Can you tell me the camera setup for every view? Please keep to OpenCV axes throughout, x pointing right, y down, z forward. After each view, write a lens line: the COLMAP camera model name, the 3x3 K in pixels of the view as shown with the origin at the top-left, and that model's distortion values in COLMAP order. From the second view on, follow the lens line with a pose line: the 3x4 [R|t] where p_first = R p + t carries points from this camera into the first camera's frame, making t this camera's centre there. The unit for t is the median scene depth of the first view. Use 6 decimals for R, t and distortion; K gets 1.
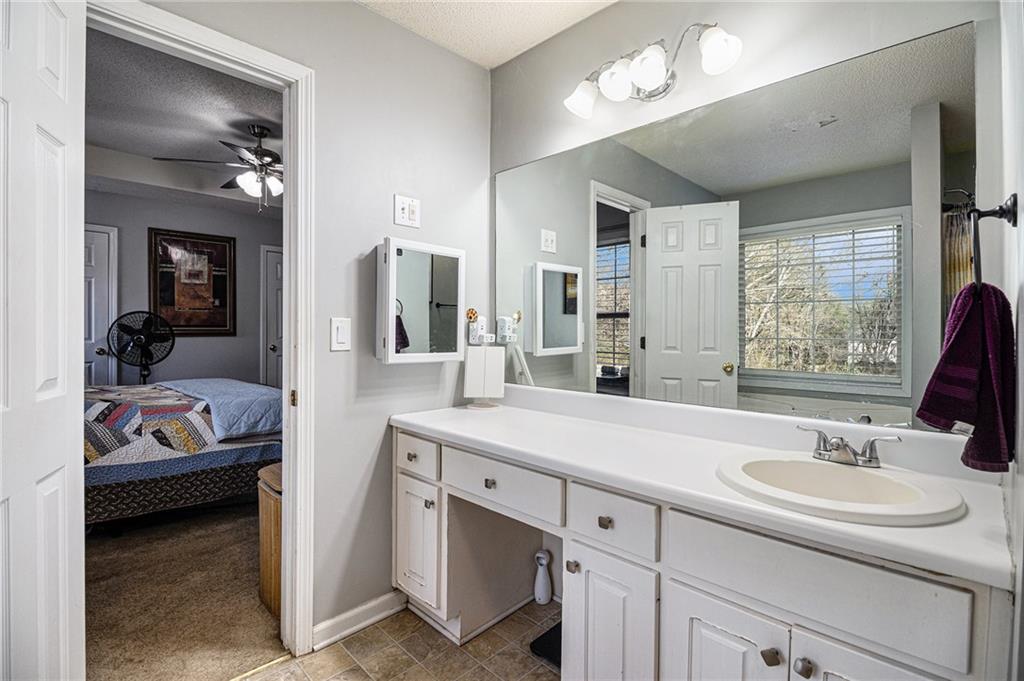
lens RADIAL K [[477.3, 0, 525.4], [0, 477.3, 336.2], [0, 0, 1]] dist [0.014652, -0.014195]
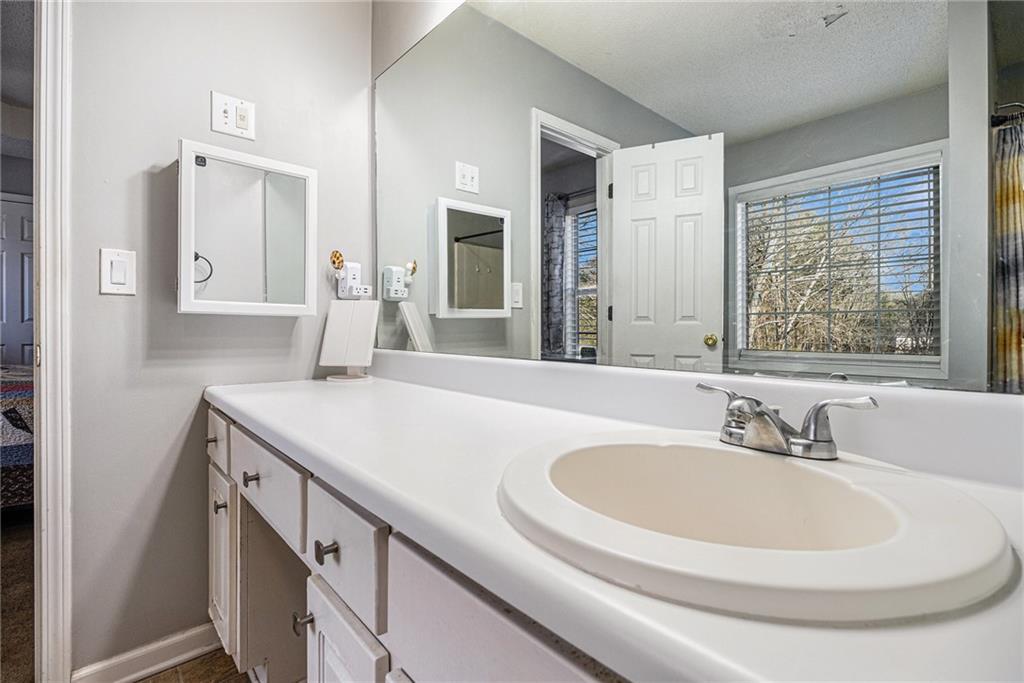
lens RADIAL K [[488.9, 0, 516.1], [0, 488.9, 328.4], [0, 0, 1]] dist [-0.000793, 0.000093]
pose [[0.997887, -0.002389, -0.064923, 0.203623], [0.002100, 0.999988, -0.004524, 0.064118], [0.064933, 0.004378, 0.997880, 0.216803]]
